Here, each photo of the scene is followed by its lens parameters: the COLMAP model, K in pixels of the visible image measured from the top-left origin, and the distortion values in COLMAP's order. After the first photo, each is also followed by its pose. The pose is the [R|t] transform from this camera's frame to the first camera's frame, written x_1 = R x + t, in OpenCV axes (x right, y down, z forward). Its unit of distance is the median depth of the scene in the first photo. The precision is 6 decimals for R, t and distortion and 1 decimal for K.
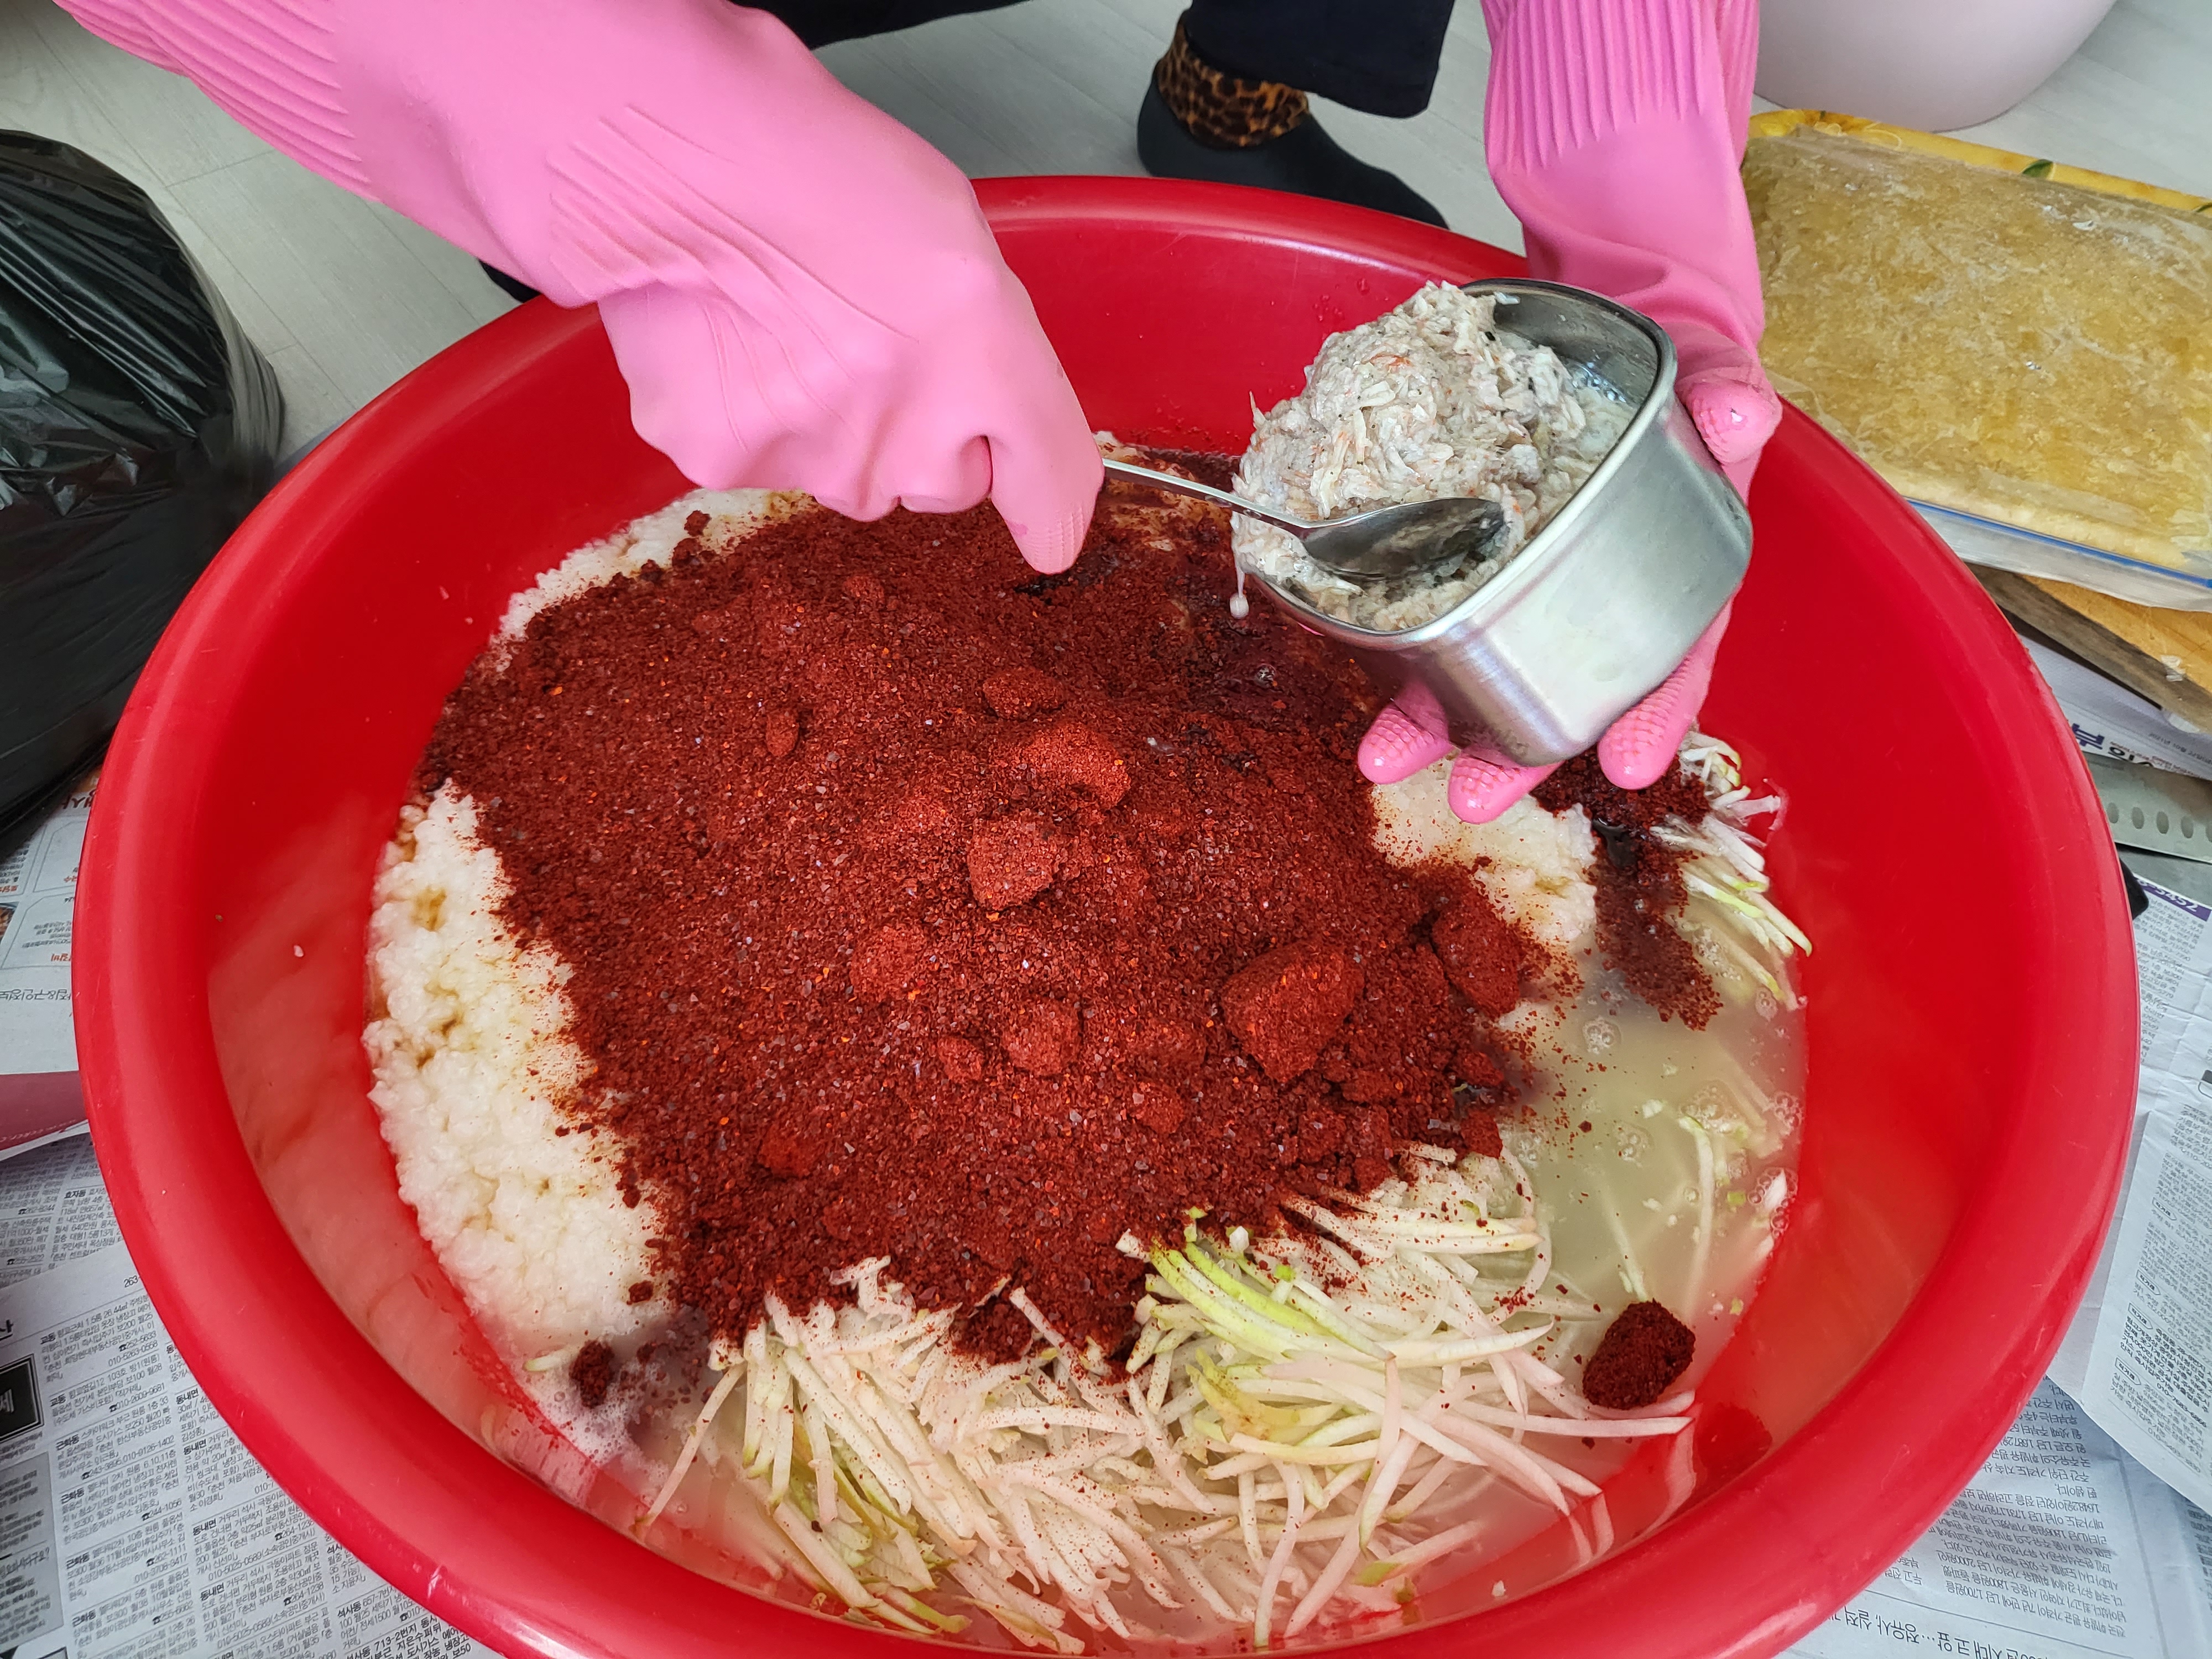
lens RADIAL K [[1489.0, 0, 1019.3], [0, 1489.0, 823.4], [0, 0, 1]] dist [-0.056326, 0.078795]
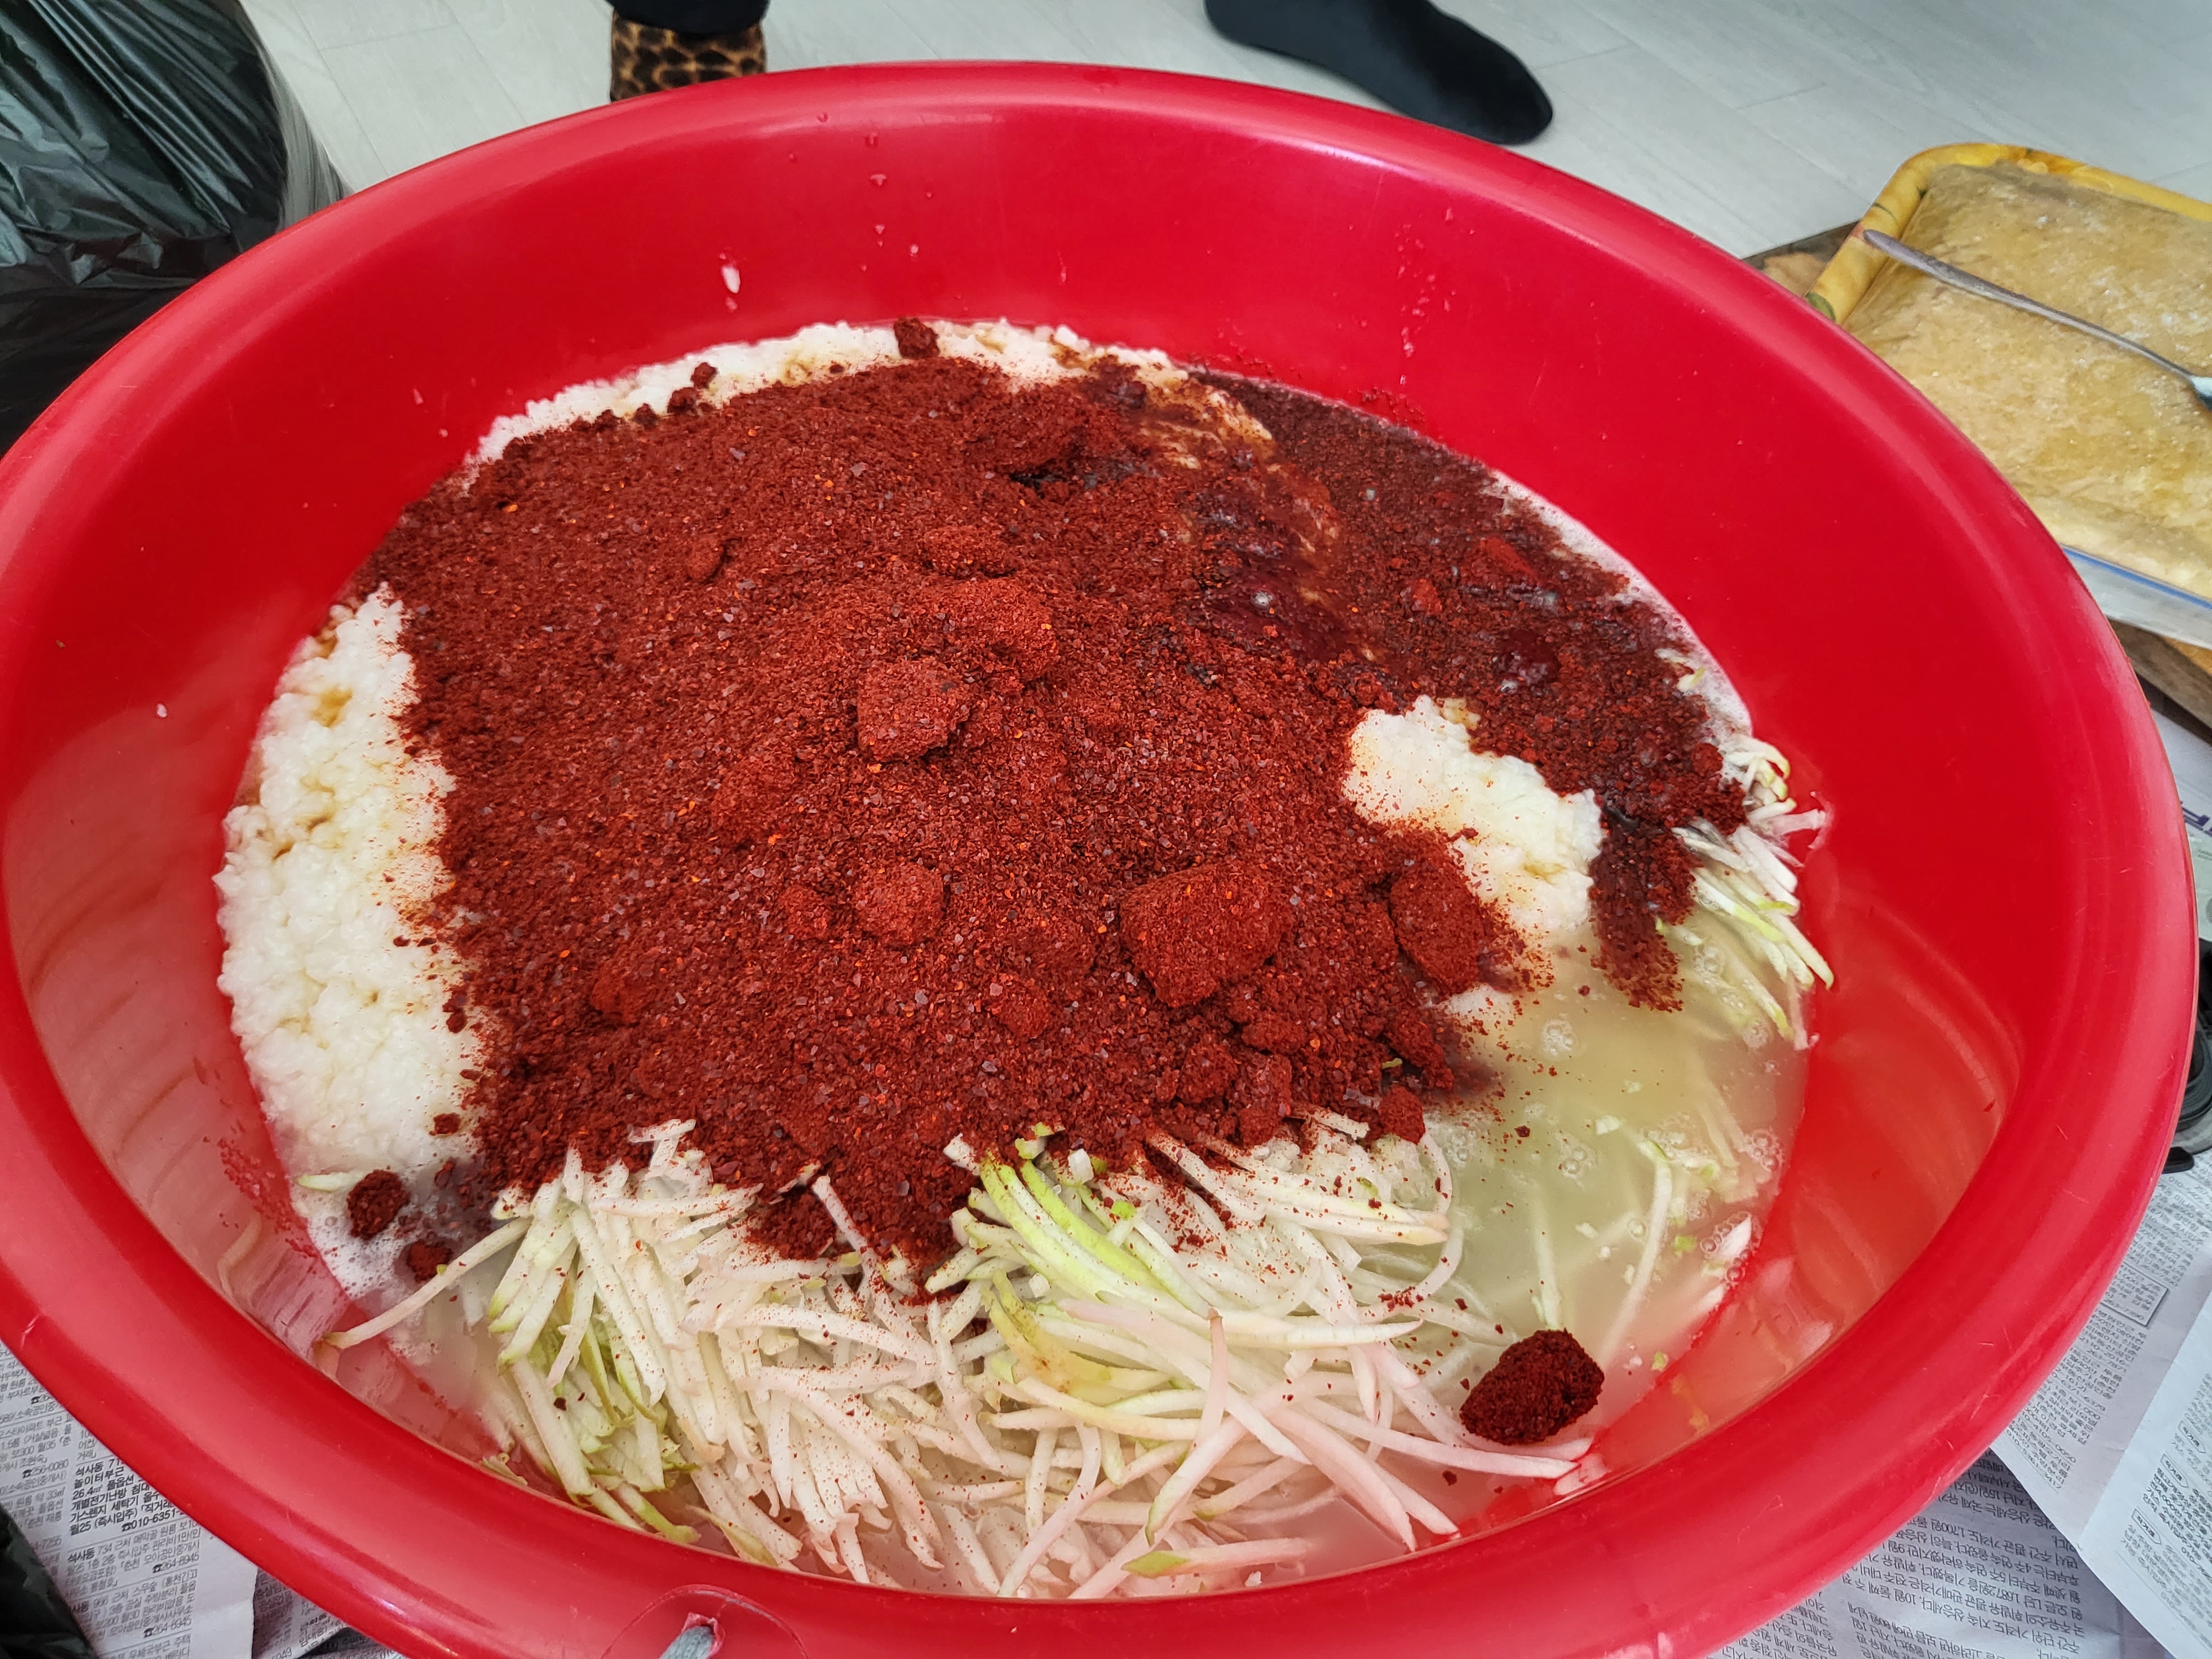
lens RADIAL K [[1489.0, 0, 1019.3], [0, 1489.0, 823.4], [0, 0, 1]] dist [-0.056326, 0.078795]
pose [[0.985352, 0.150423, -0.080338, 0.142407], [-0.152665, 0.988022, -0.022499, 0.100630], [0.075991, 0.034434, 0.996514, 0.113045]]
